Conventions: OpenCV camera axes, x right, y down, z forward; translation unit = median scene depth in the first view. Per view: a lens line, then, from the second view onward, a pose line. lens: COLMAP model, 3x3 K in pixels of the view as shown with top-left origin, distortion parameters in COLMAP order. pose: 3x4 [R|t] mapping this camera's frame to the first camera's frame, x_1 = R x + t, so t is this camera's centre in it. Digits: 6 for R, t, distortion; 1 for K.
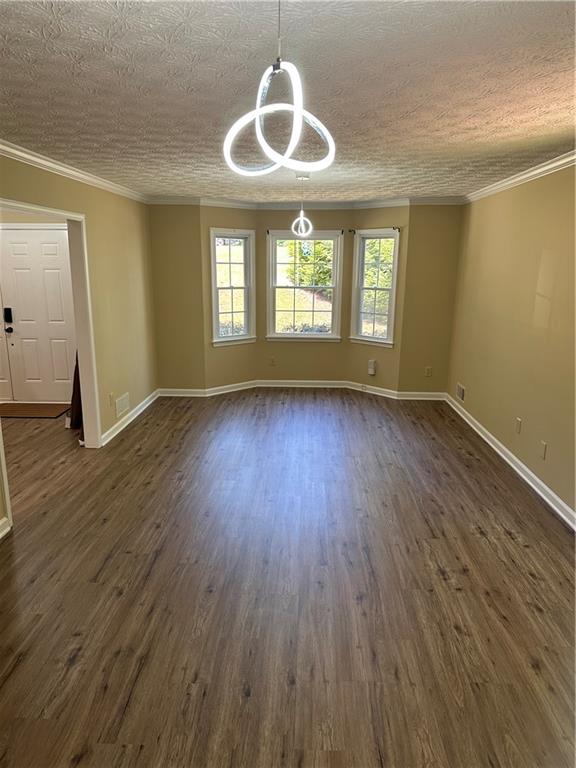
lens RADIAL K [[531.4, 0, 283.8], [0, 531.4, 392.7], [0, 0, 1]] dist [0.163859, -0.270869]
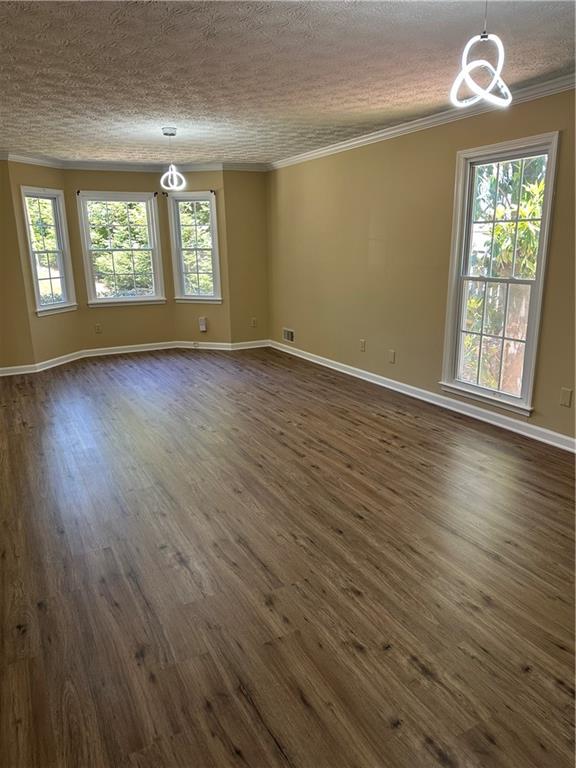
lens RADIAL K [[534.9, 0, 284.5], [0, 534.9, 387.1], [0, 0, 1]] dist [0.097181, -0.118933]
pose [[0.864275, -0.150243, 0.480058, -0.340675], [0.140269, 0.988481, 0.056828, 0.058467], [-0.483066, 0.018222, 0.875394, -0.024097]]
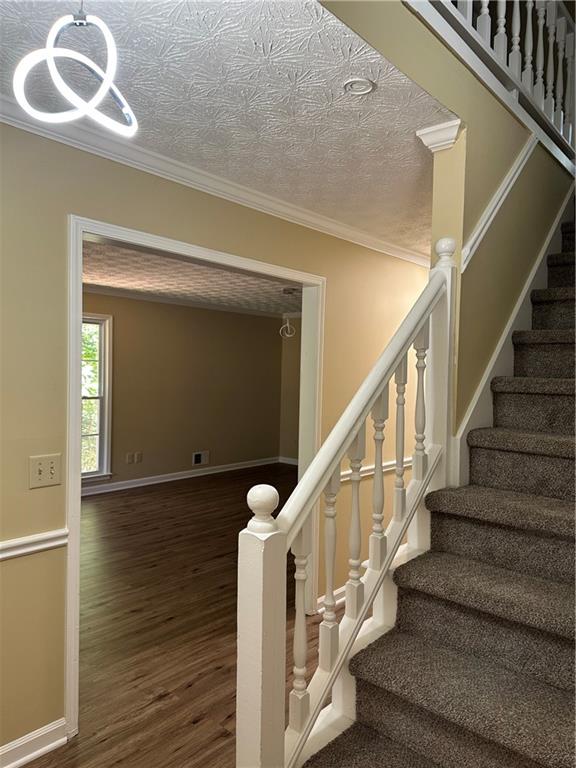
lens RADIAL K [[534.9, 0, 284.5], [0, 534.9, 387.1], [0, 0, 1]] dist [0.097181, -0.118933]
pose [[-0.775850, -0.039730, 0.629665, -0.811672], [0.121464, 0.969940, 0.210864, -0.257323], [-0.619114, 0.240081, -0.747702, 1.236735]]
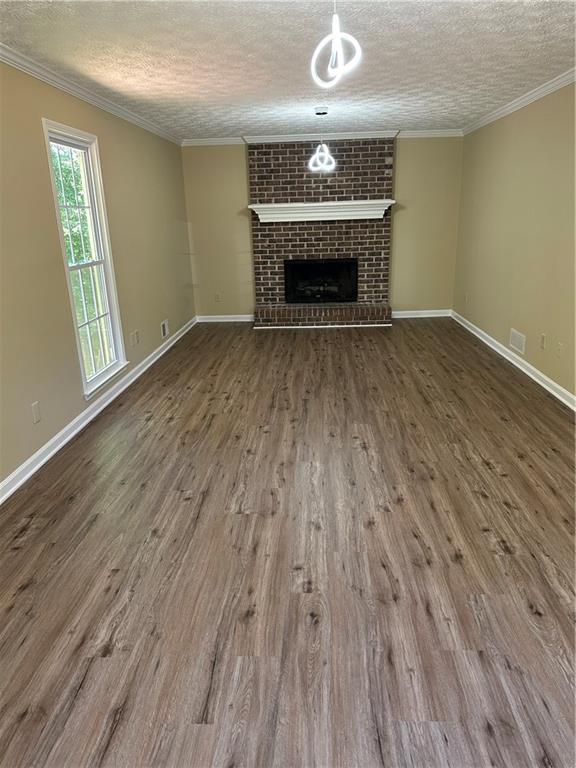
lens RADIAL K [[534.9, 0, 284.5], [0, 534.9, 387.1], [0, 0, 1]] dist [0.097181, -0.118933]
pose [[-0.999647, 0.022598, 0.013956, 0.071415], [0.026559, 0.853757, 0.519994, -0.304022], [-0.000165, 0.520181, -0.854056, 1.458147]]
